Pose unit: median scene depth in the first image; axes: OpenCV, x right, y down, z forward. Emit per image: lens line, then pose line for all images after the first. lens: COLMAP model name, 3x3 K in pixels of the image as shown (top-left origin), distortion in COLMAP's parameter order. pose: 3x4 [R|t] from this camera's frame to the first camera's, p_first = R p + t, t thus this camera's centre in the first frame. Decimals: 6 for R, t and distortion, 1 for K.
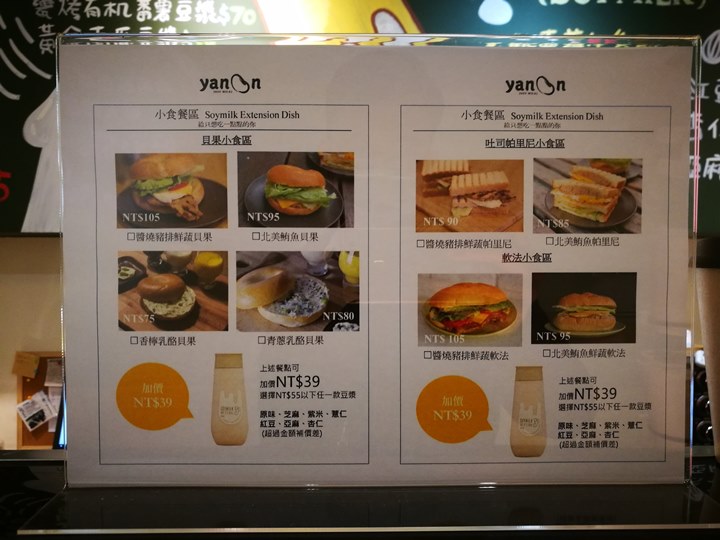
lens RADIAL K [[565.3, 0, 364.2], [0, 565.3, 271.9], [0, 0, 1]] dist [0.007620, -0.012030]
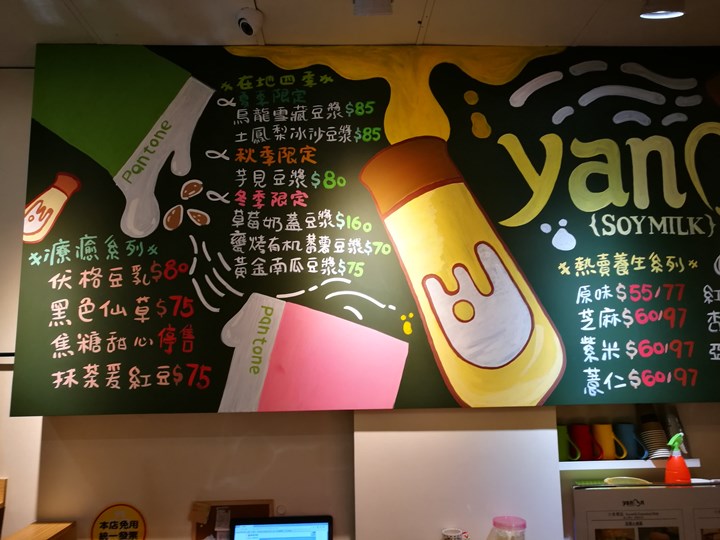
lens RADIAL K [[565.3, 0, 355.4], [0, 565.3, 270.0], [0, 0, 1]] dist [0.007620, -0.012030]
pose [[0.999821, -0.013646, 0.013086, -0.300270], [0.015443, 0.988729, -0.148918, -0.196979], [-0.010907, 0.149093, 0.988763, -0.357227]]
